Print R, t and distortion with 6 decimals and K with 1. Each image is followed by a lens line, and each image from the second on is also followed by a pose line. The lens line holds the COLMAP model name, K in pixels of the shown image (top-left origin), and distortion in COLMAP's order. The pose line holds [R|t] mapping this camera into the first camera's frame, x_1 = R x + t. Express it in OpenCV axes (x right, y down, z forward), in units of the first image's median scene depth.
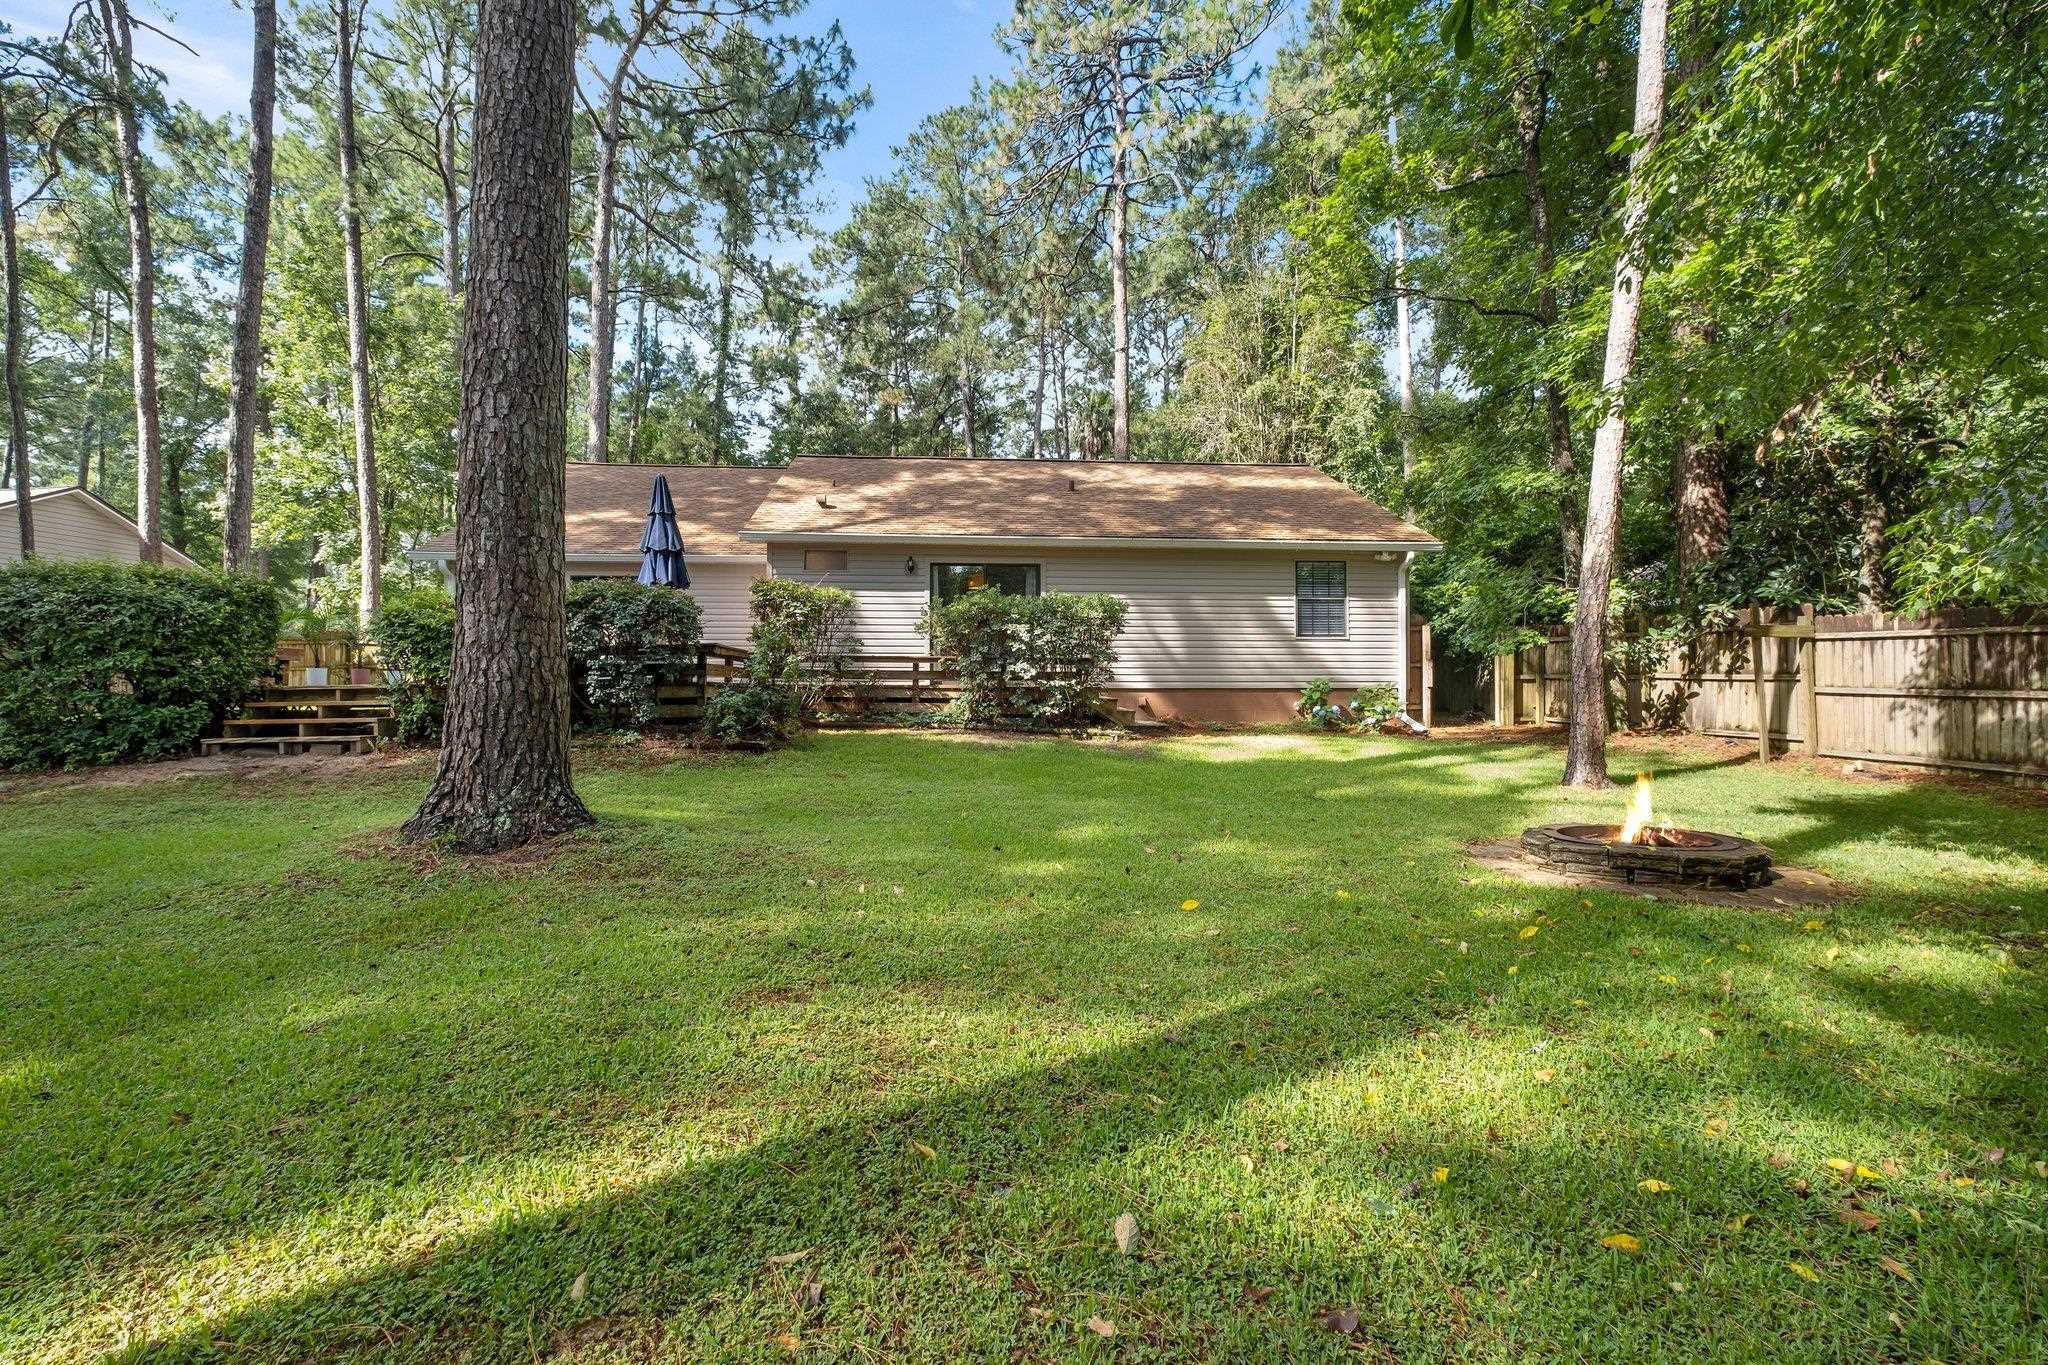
lens RADIAL K [[904.7, 0, 1024.3], [0, 904.7, 693.7], [0, 0, 1]] dist [-0.006788, 0.000121]
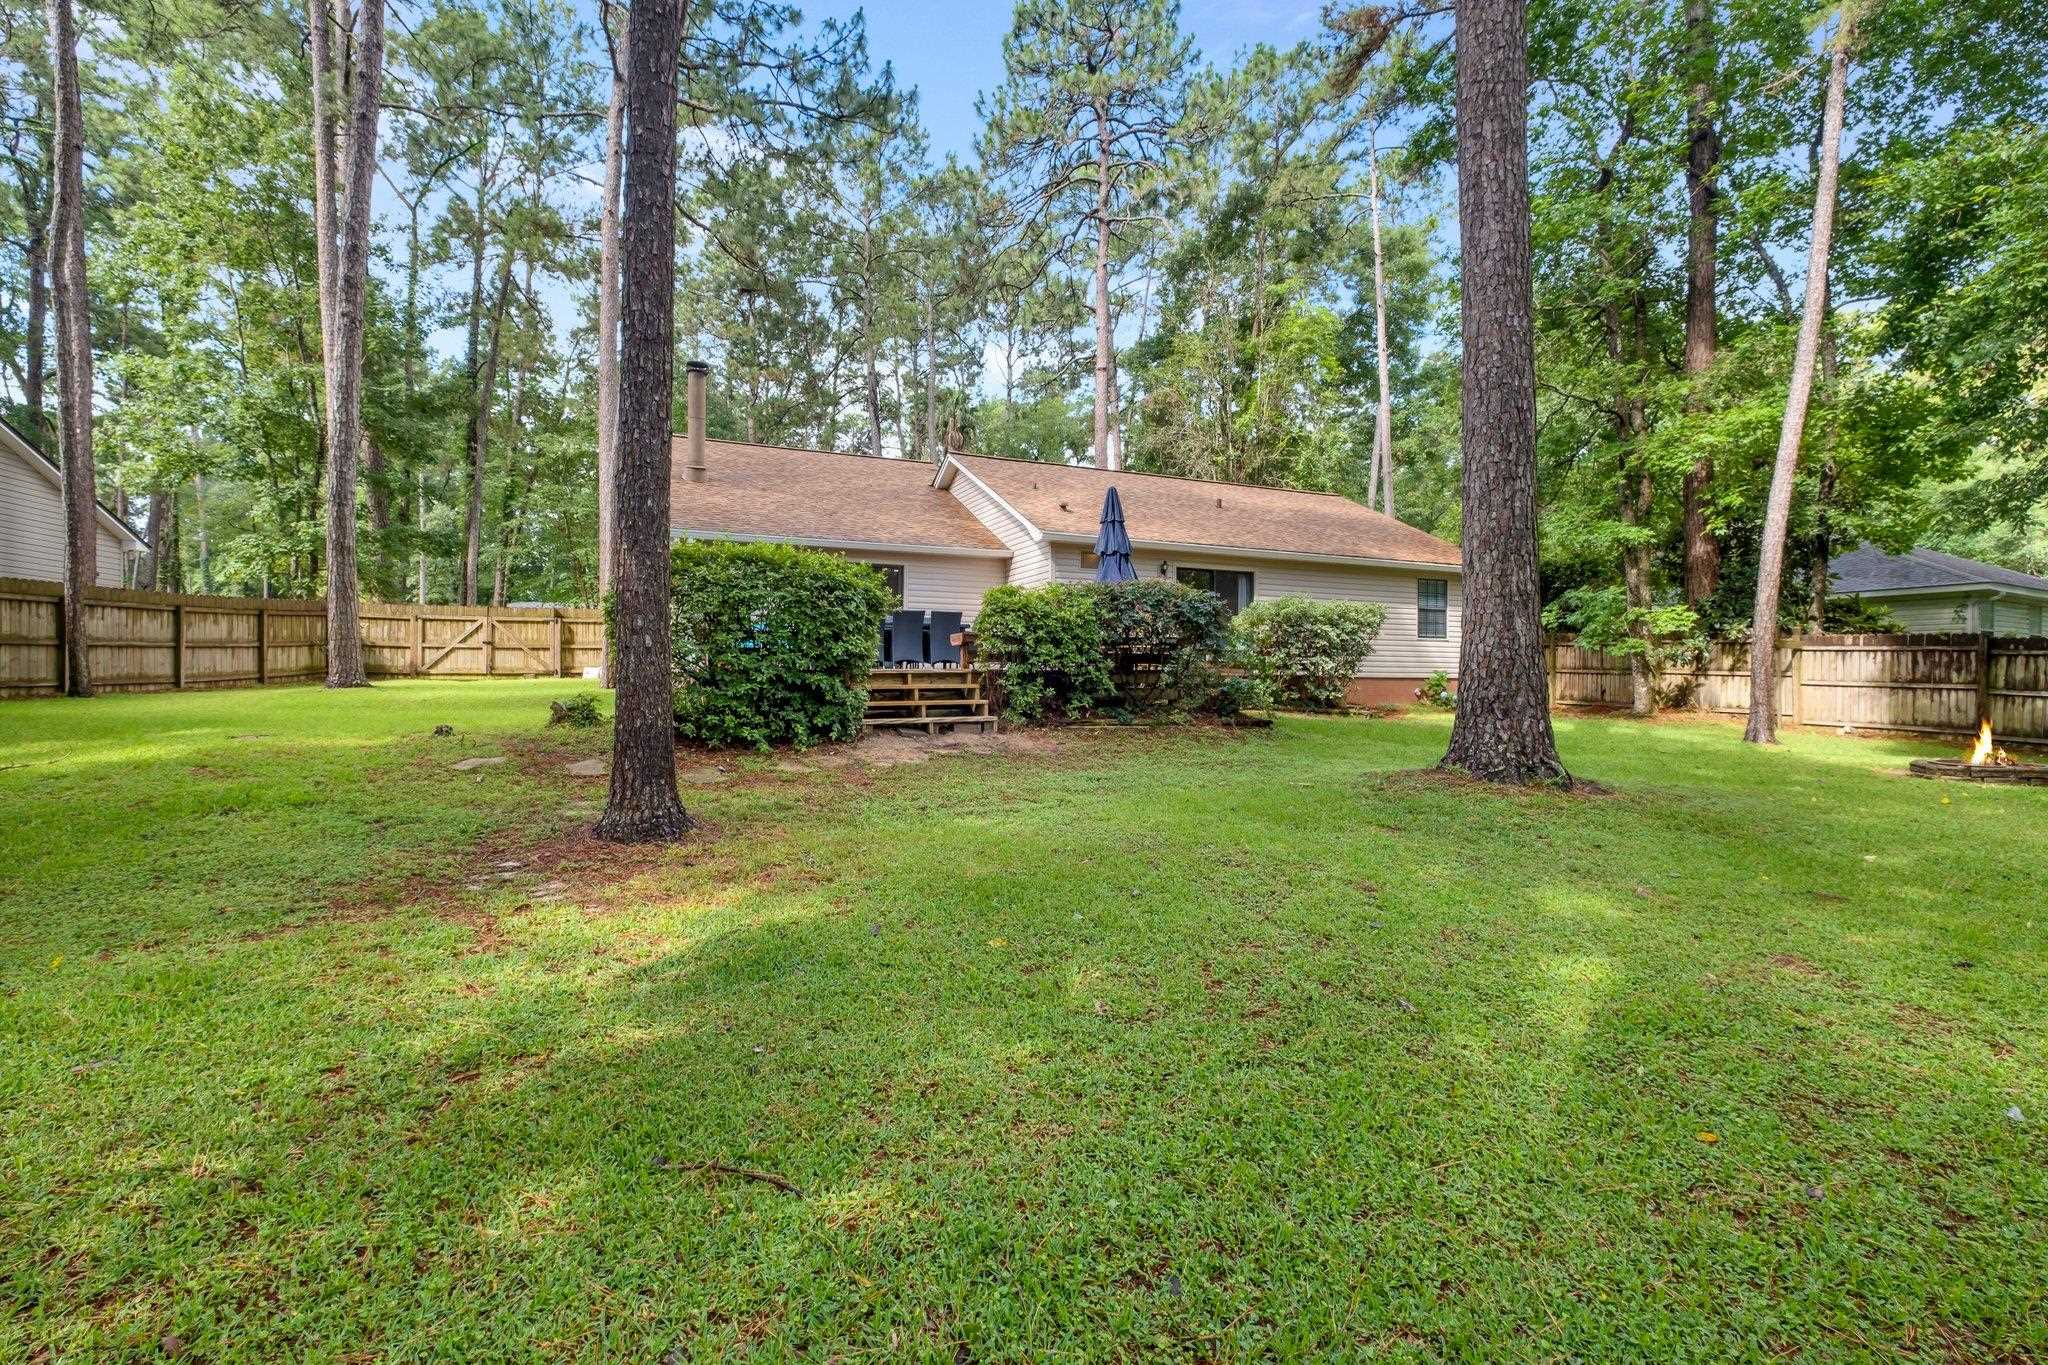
lens RADIAL K [[904.7, 0, 1024.3], [0, 904.7, 693.7], [0, 0, 1]] dist [-0.006788, 0.000121]
pose [[0.947653, 0.001633, 0.319298, -0.792944], [-0.006719, 0.999867, 0.014828, 0.001336], [-0.319231, -0.016197, 0.947539, -0.049406]]
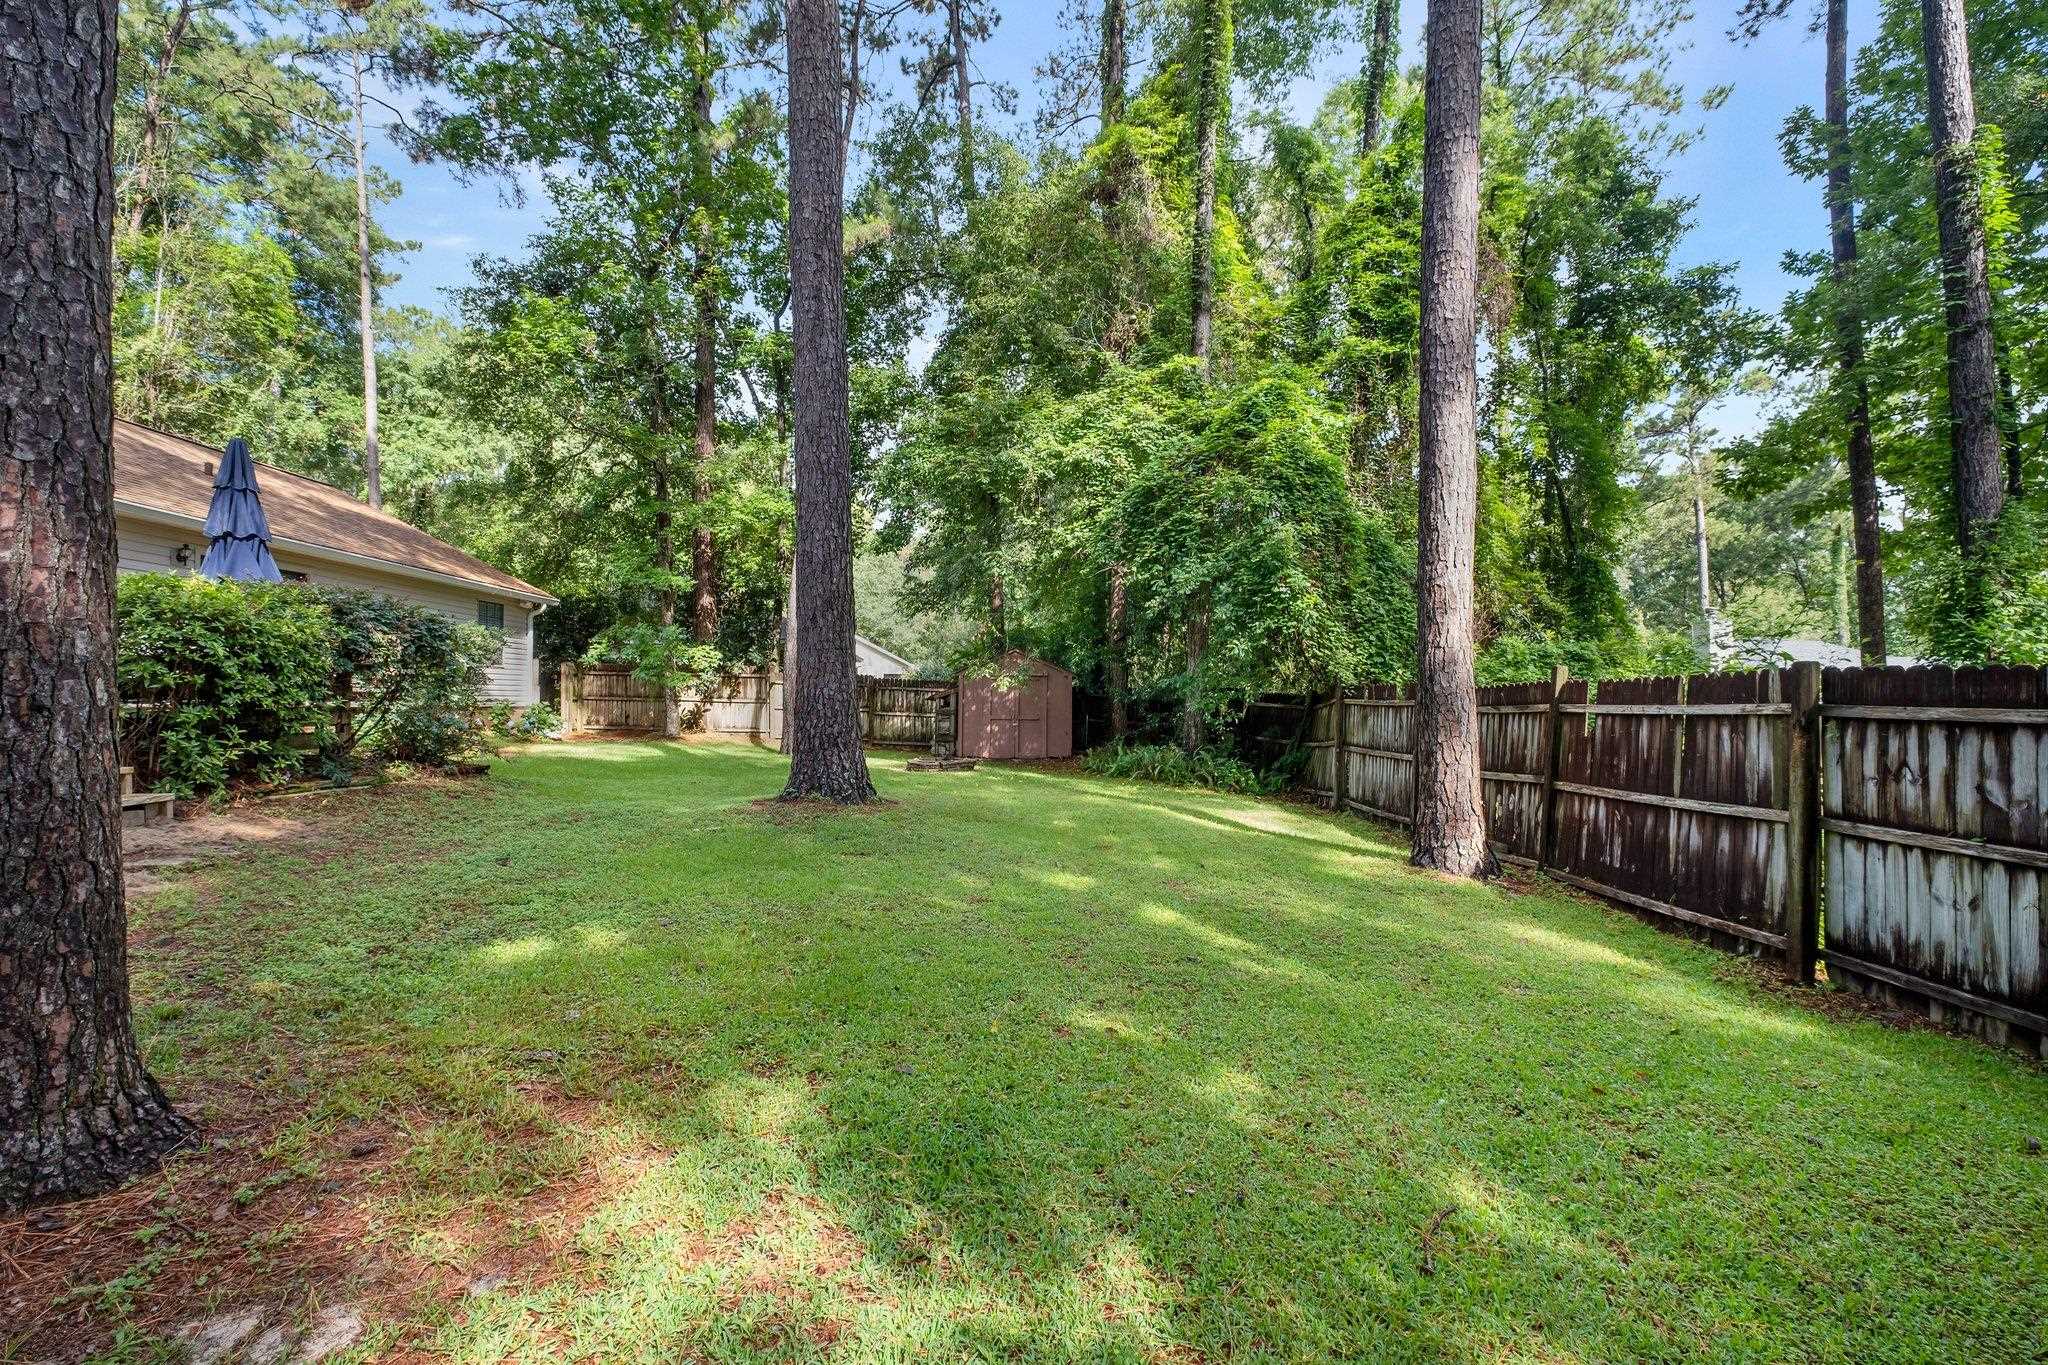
lens RADIAL K [[890.7, 0, 1024.0], [0, 890.7, 682.5], [0, 0, 1]] dist [-0.002689, -0.000086]
pose [[0.057004, 0.020272, 0.998168, -1.026049], [0.000541, 0.999793, -0.020336, -0.017490], [-0.998374, 0.001699, 0.056981, 0.265183]]
